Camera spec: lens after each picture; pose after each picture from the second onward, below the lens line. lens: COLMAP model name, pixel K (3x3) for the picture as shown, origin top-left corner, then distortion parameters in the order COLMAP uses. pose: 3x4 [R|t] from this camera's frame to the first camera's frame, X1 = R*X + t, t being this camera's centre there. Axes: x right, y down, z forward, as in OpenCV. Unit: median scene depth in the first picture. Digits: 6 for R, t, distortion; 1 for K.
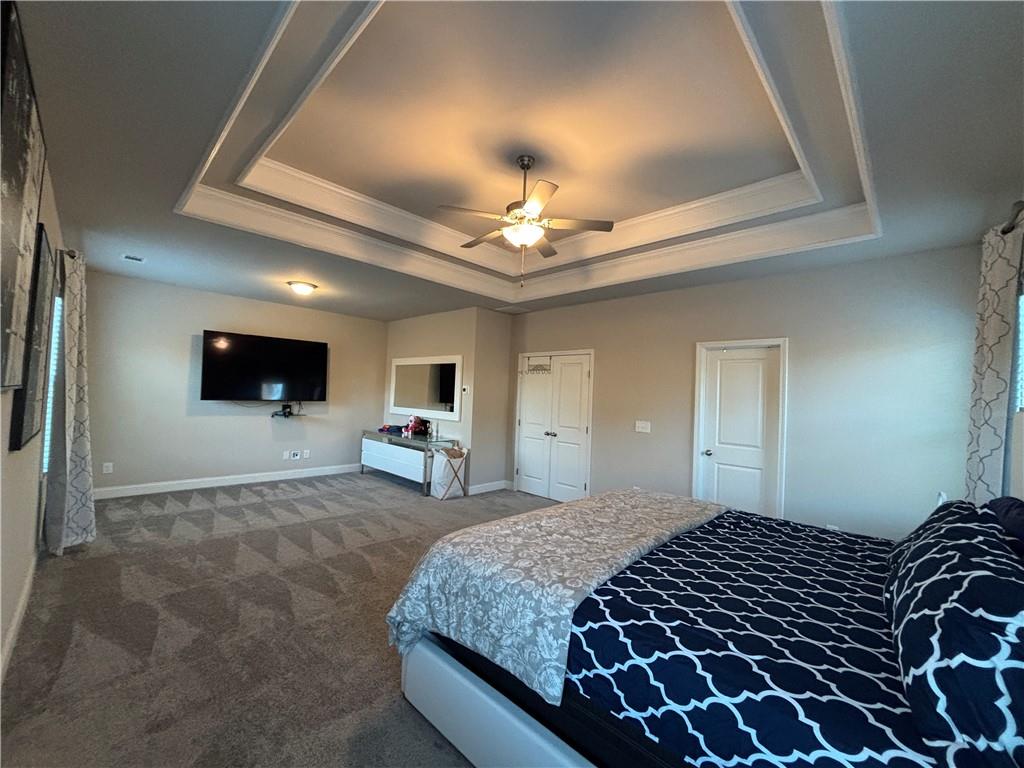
lens RADIAL K [[413.1, 0, 507.7], [0, 413.1, 382.5], [0, 0, 1]] dist [0.000080, -0.000052]
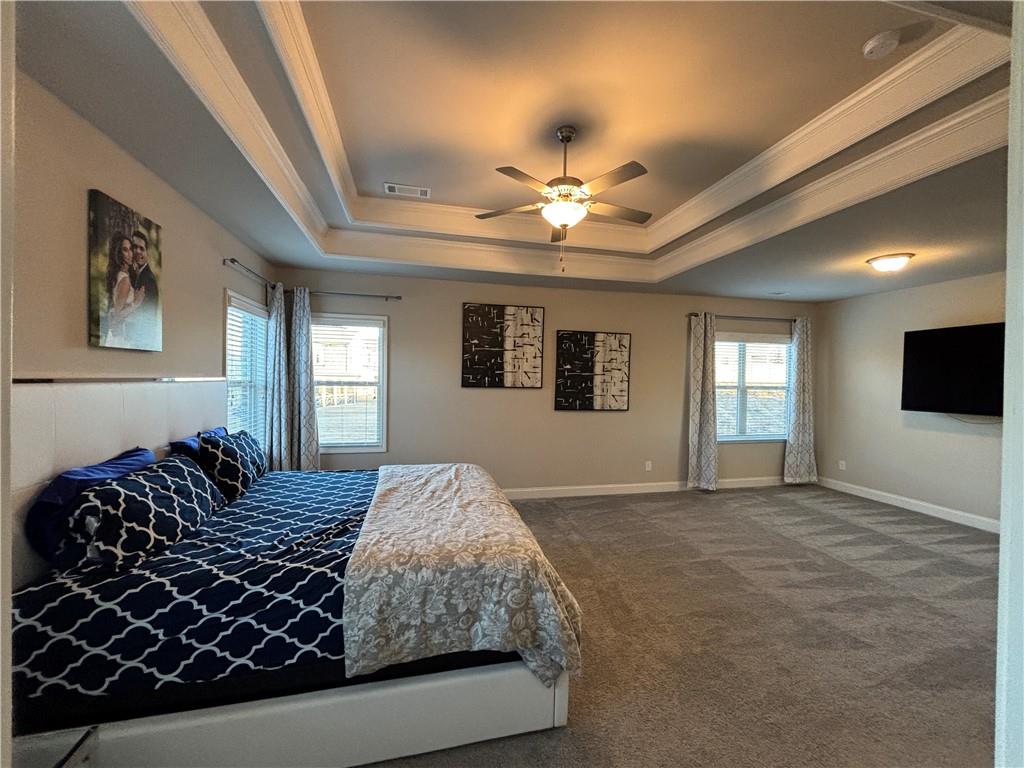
lens RADIAL K [[413.1, 0, 509.9], [0, 413.1, 386.5], [0, 0, 1]] dist [0.000080, -0.000052]
pose [[-0.542816, -0.030190, -0.839309, 0.547495], [-0.010807, 0.999522, -0.028963, 0.029250], [0.839782, -0.006652, -0.542882, 0.880757]]
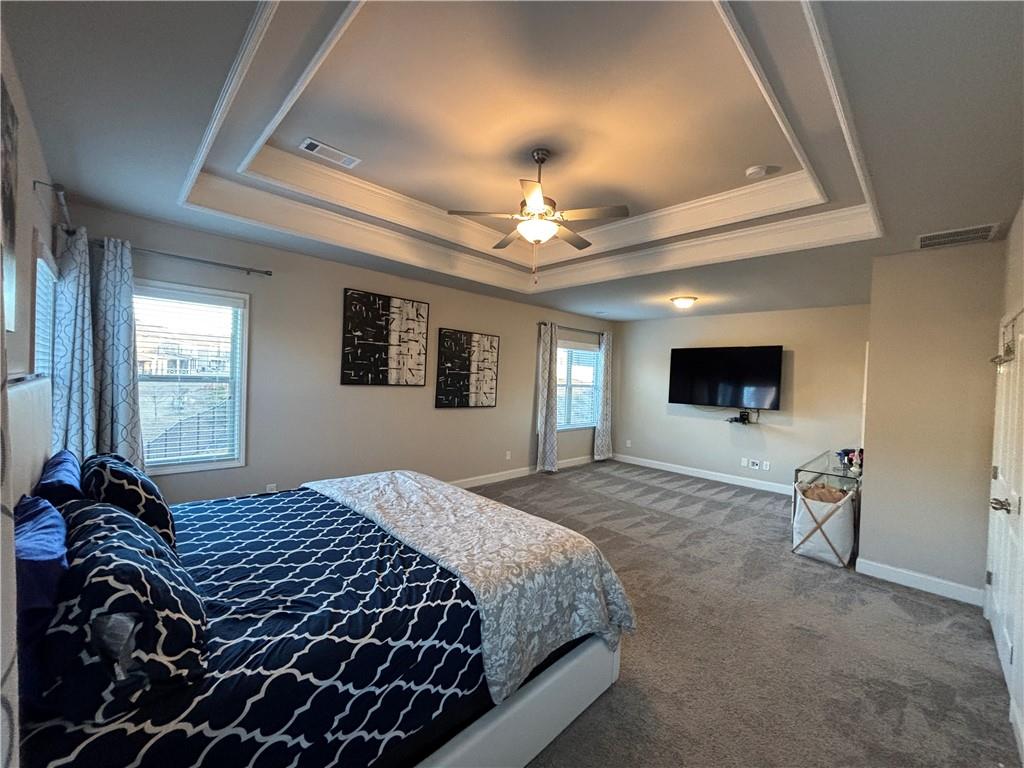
lens RADIAL K [[413.1, 0, 511.2], [0, 413.1, 386.2], [0, 0, 1]] dist [0.000080, -0.000052]
pose [[-0.024399, -0.016085, -0.999573, 0.649427], [-0.009059, 0.999833, -0.015868, 0.016995], [0.999661, 0.008668, -0.024541, 0.611248]]
